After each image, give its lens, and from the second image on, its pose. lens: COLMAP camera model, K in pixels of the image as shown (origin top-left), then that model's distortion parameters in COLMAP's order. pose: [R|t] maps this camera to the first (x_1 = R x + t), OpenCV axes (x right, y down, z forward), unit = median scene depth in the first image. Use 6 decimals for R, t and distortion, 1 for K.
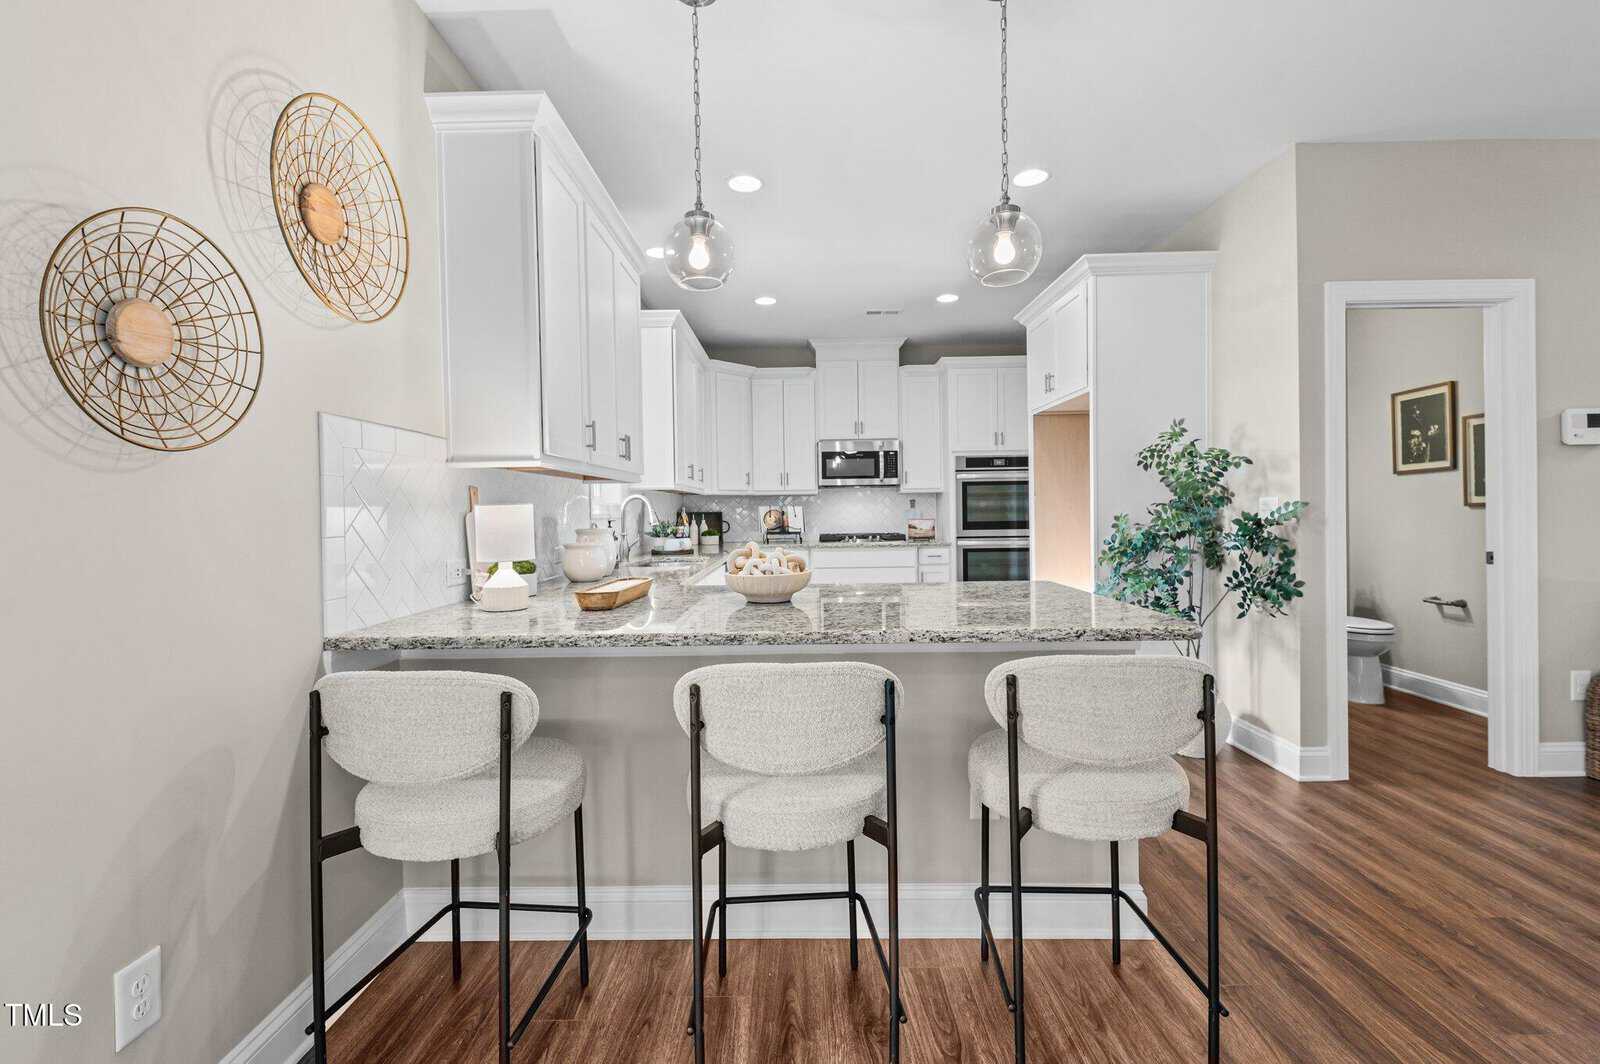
lens RADIAL K [[691.6, 0, 791.9], [0, 691.6, 522.6], [0, 0, 1]] dist [-0.000051, -0.000476]
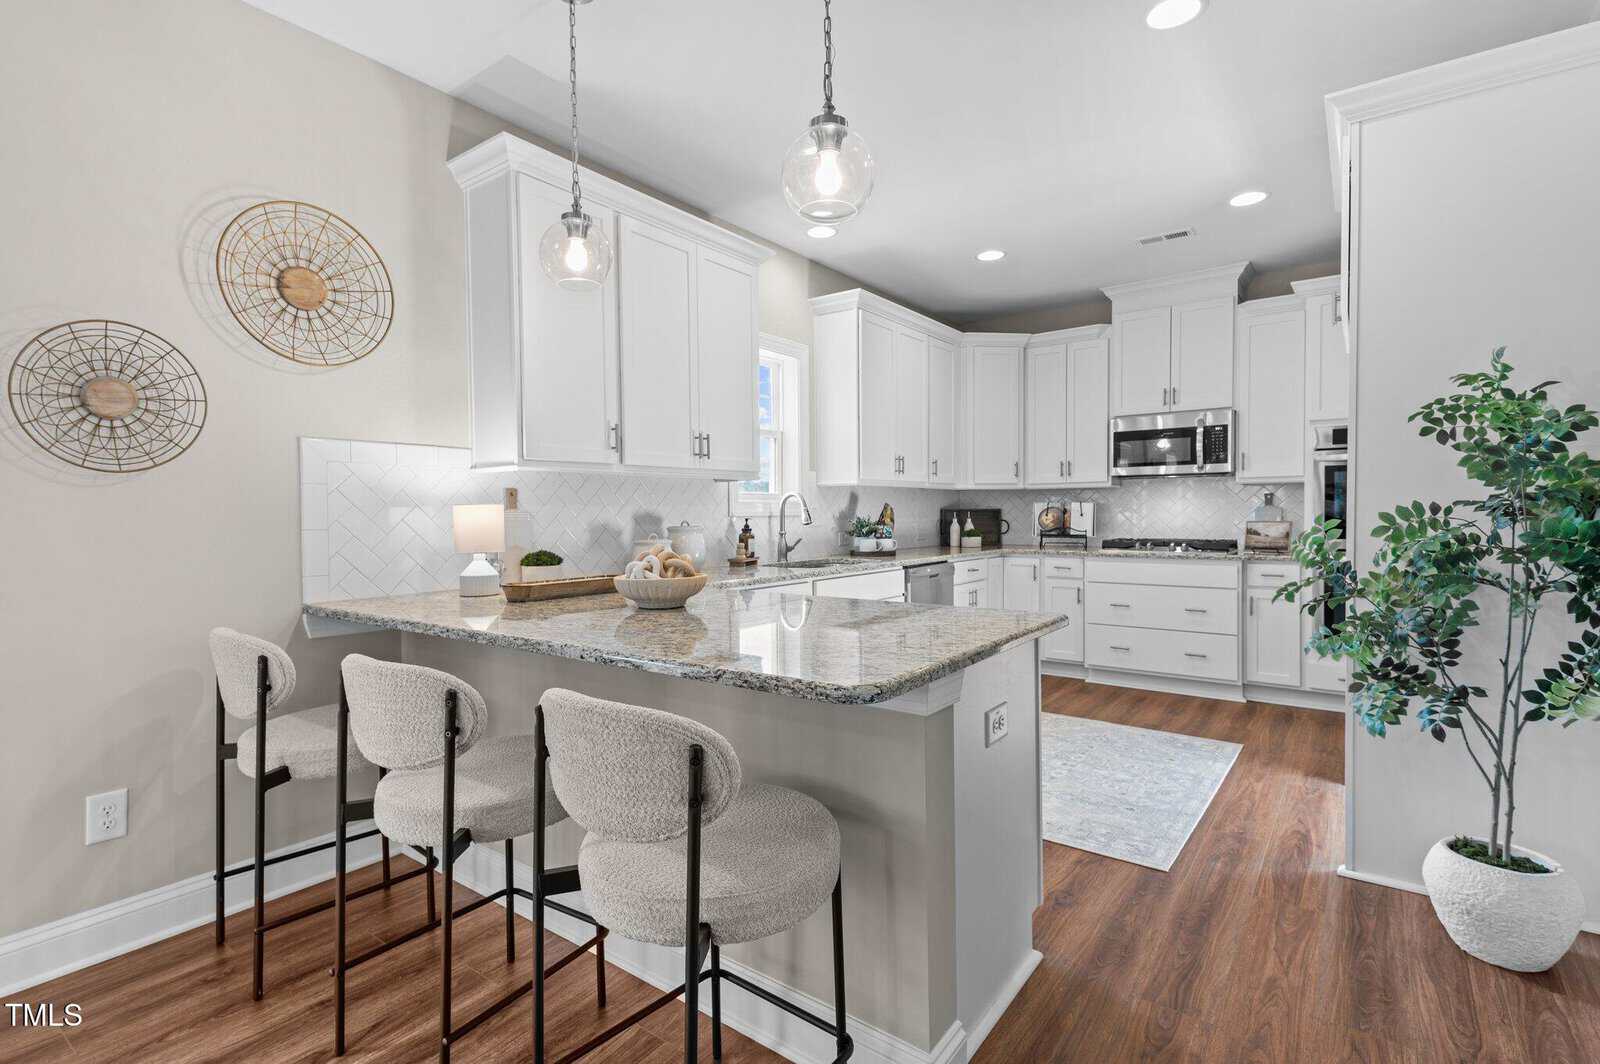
lens RADIAL K [[763.2, 0, 785.4], [0, 763.2, 529.3], [0, 0, 1]] dist [0.025783, -0.001033]
pose [[0.808050, 0.021903, -0.588707, 0.264592], [-0.012976, 0.999728, 0.019385, -0.005700], [0.588971, -0.008025, 0.808114, 0.092276]]
